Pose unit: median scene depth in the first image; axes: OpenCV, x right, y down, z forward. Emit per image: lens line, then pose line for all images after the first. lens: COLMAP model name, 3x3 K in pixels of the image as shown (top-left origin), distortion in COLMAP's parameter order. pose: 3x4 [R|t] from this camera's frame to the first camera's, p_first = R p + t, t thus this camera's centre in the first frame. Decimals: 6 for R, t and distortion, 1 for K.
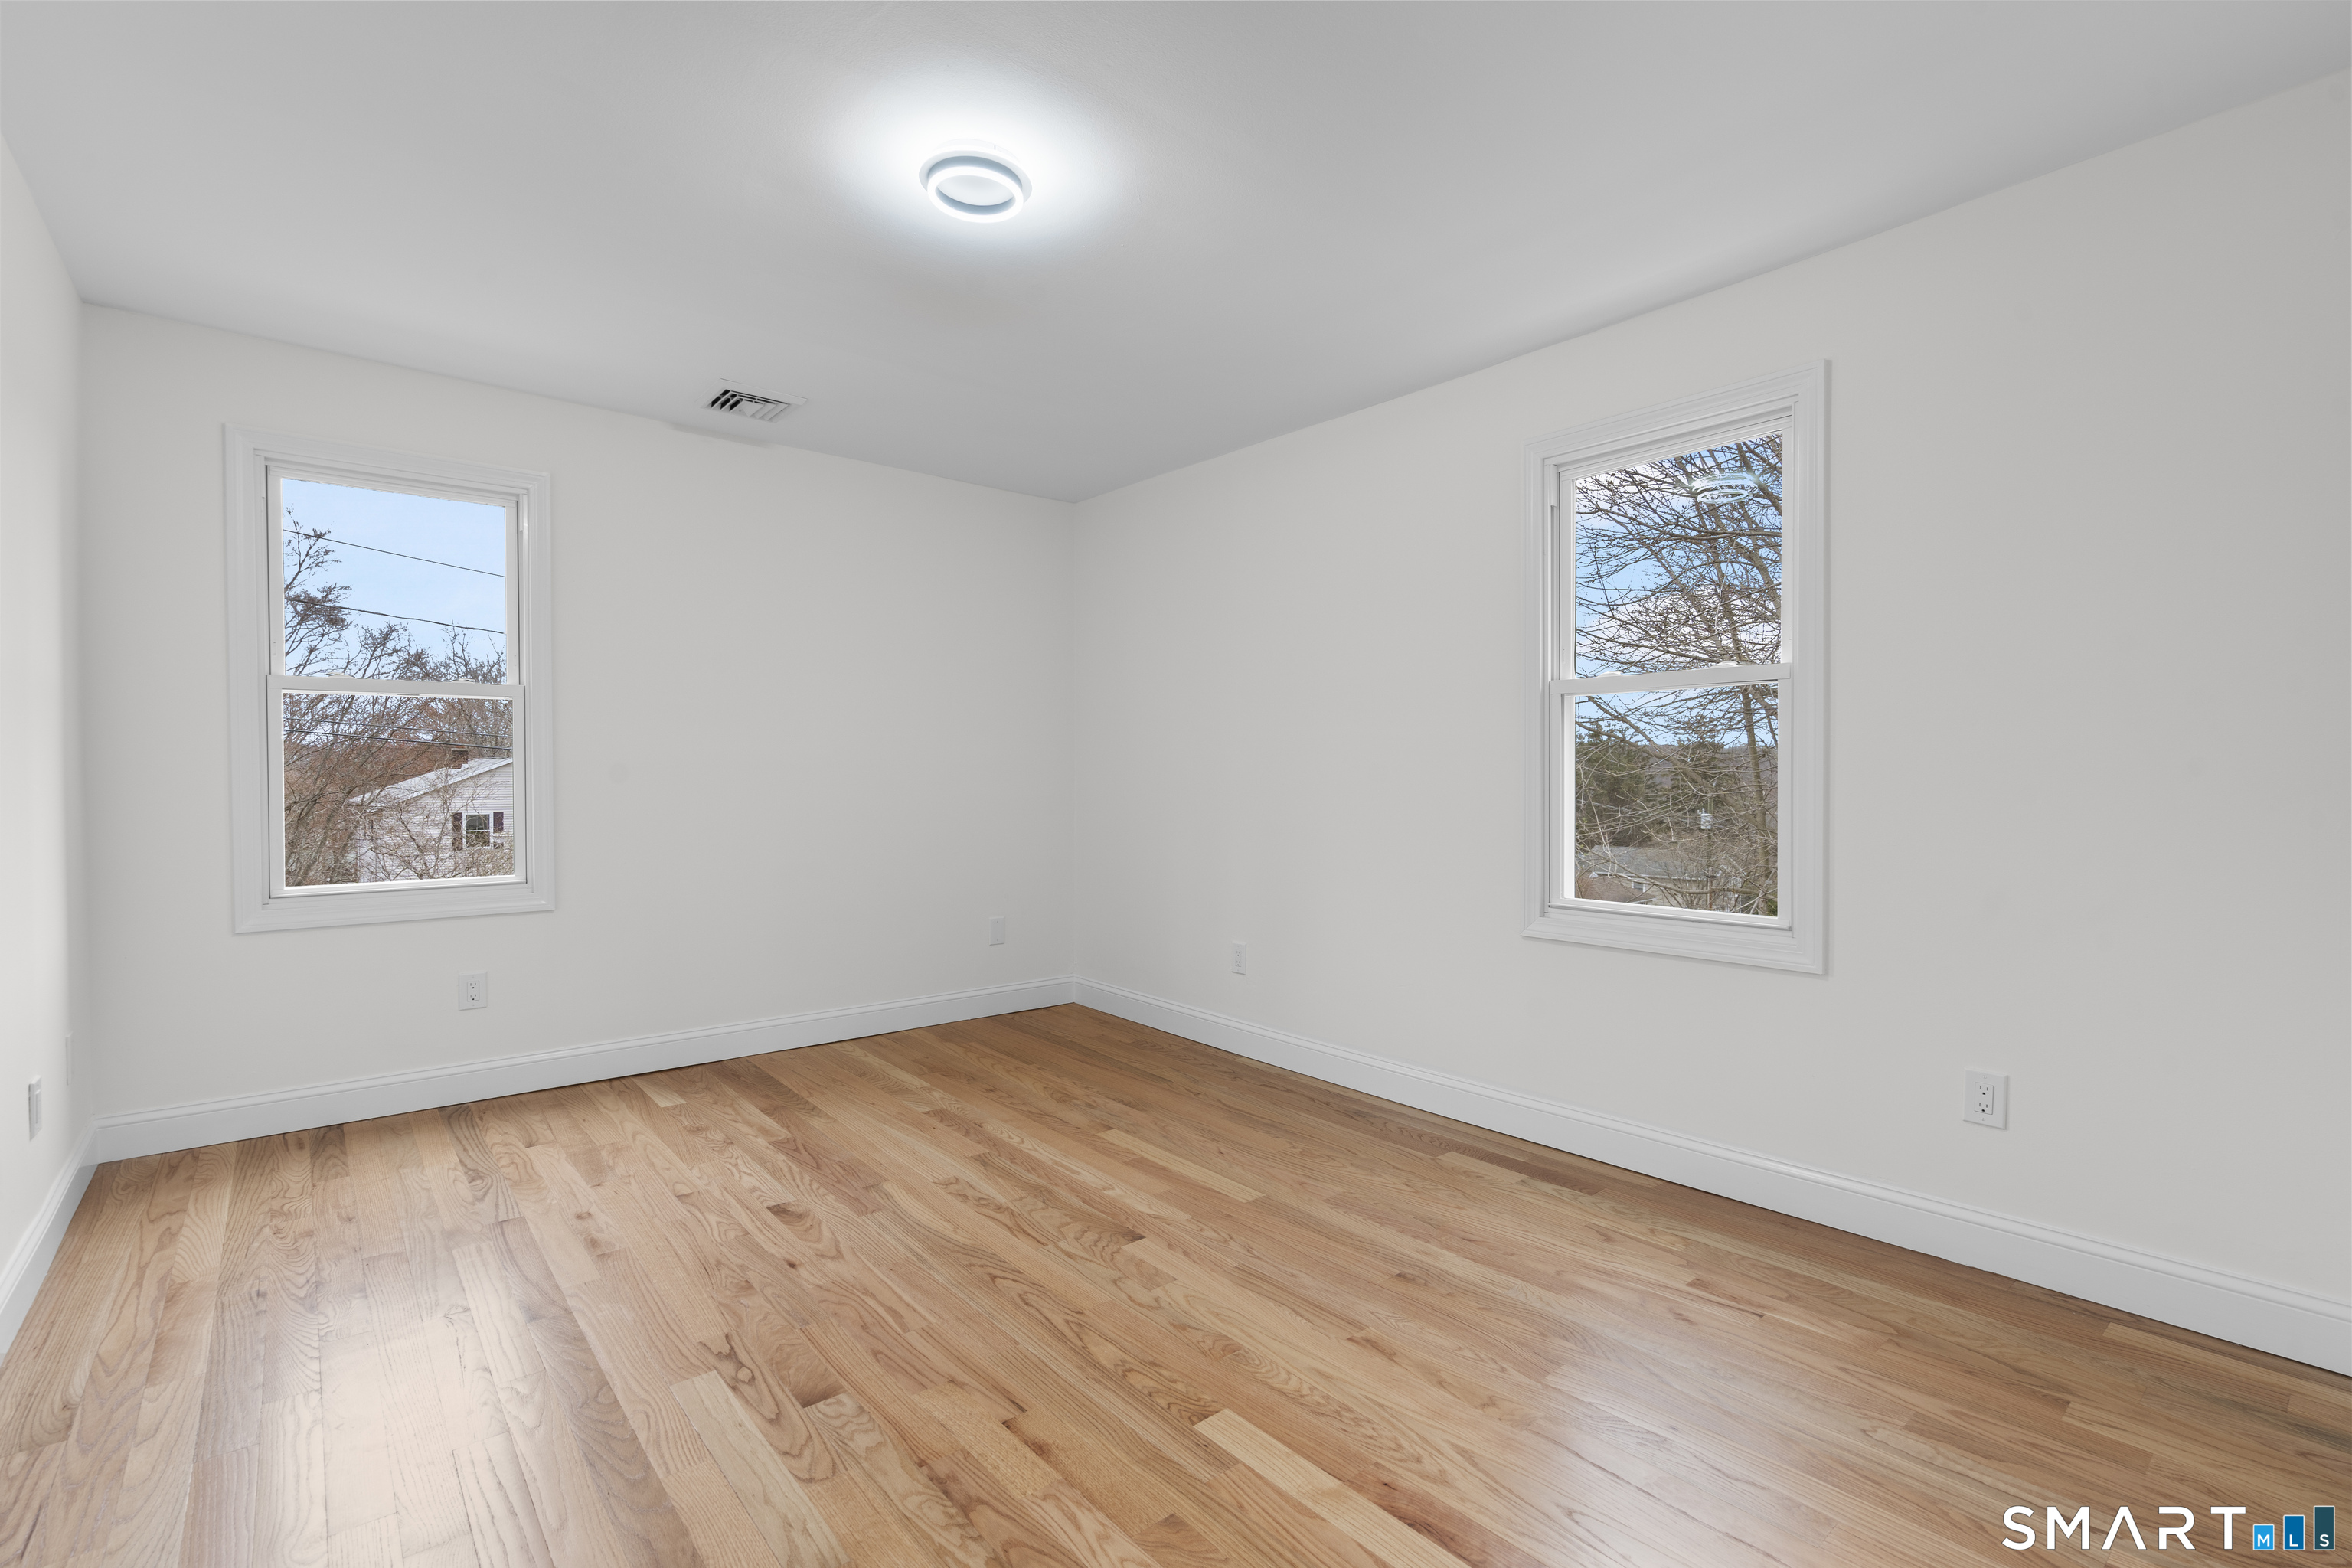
lens RADIAL K [[1065.6, 0, 1154.6], [0, 1065.6, 787.8], [0, 0, 1]] dist [-0.002094, -0.000122]
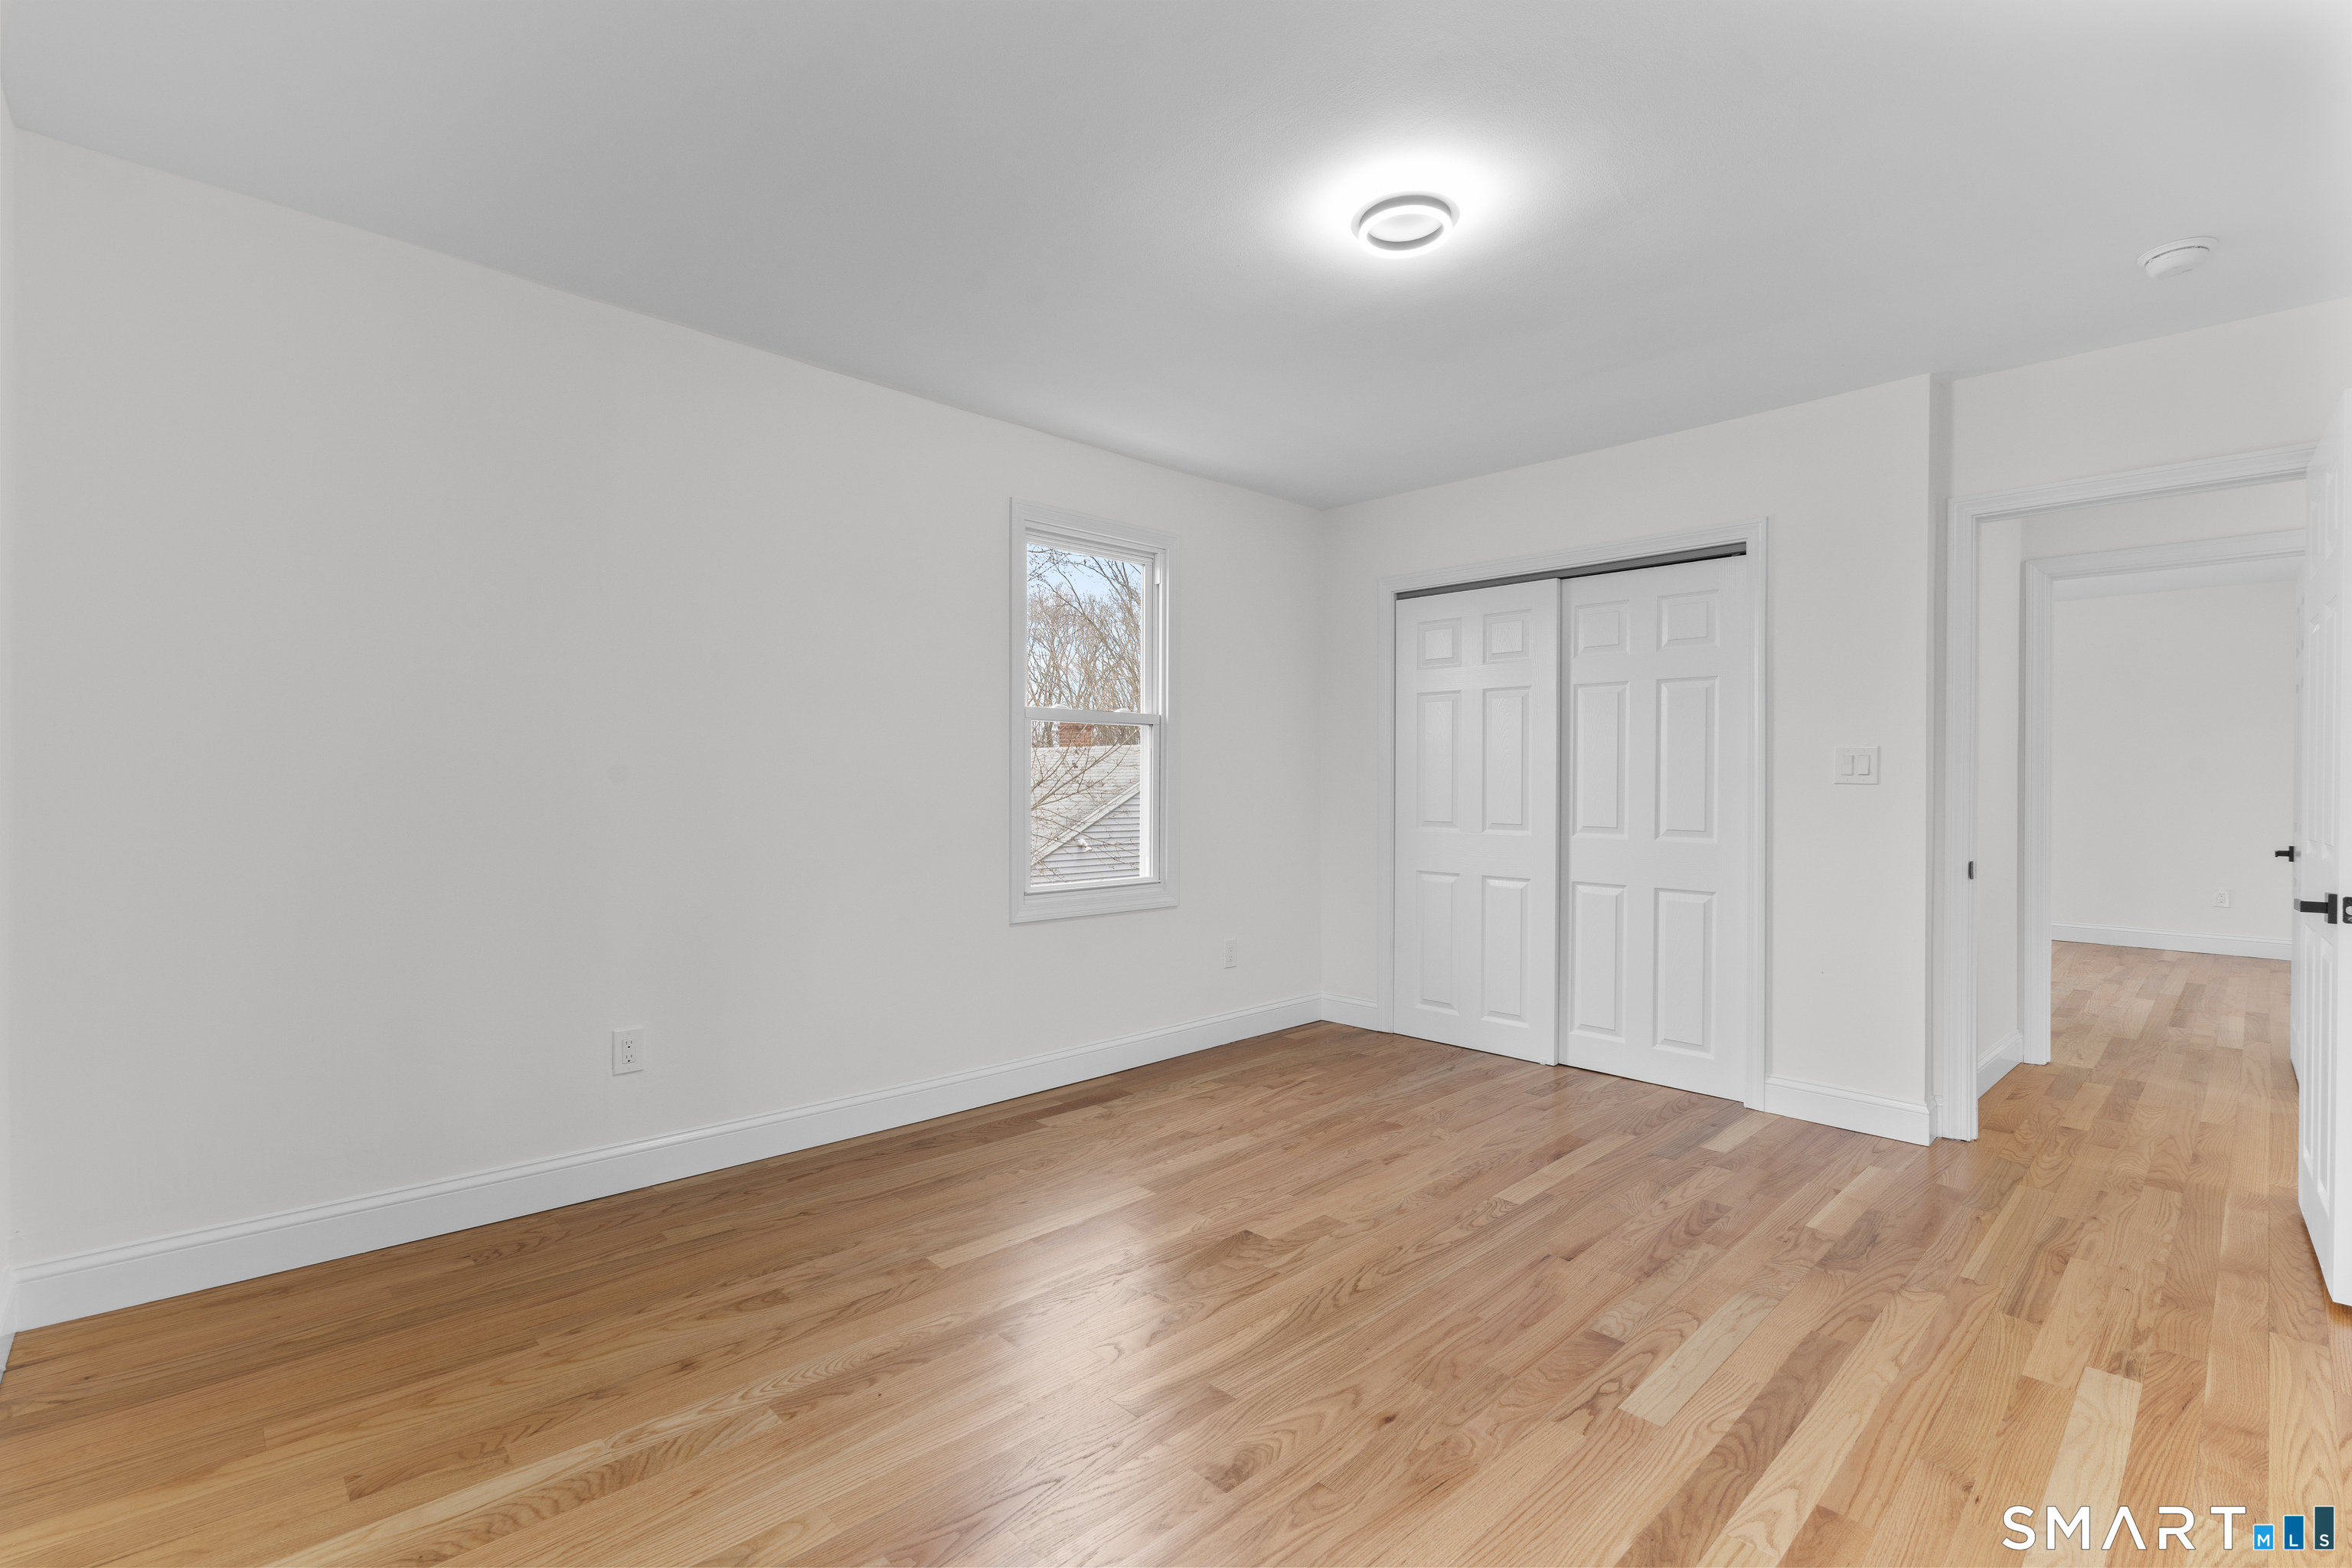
lens RADIAL K [[1065.6, 0, 1154.6], [0, 1065.6, 787.8], [0, 0, 1]] dist [-0.002094, -0.000122]
pose [[-0.083046, -0.003225, 0.996541, -1.201260], [0.005294, 0.999979, 0.003677, -0.026481], [-0.996532, 0.005581, -0.083027, 1.335257]]
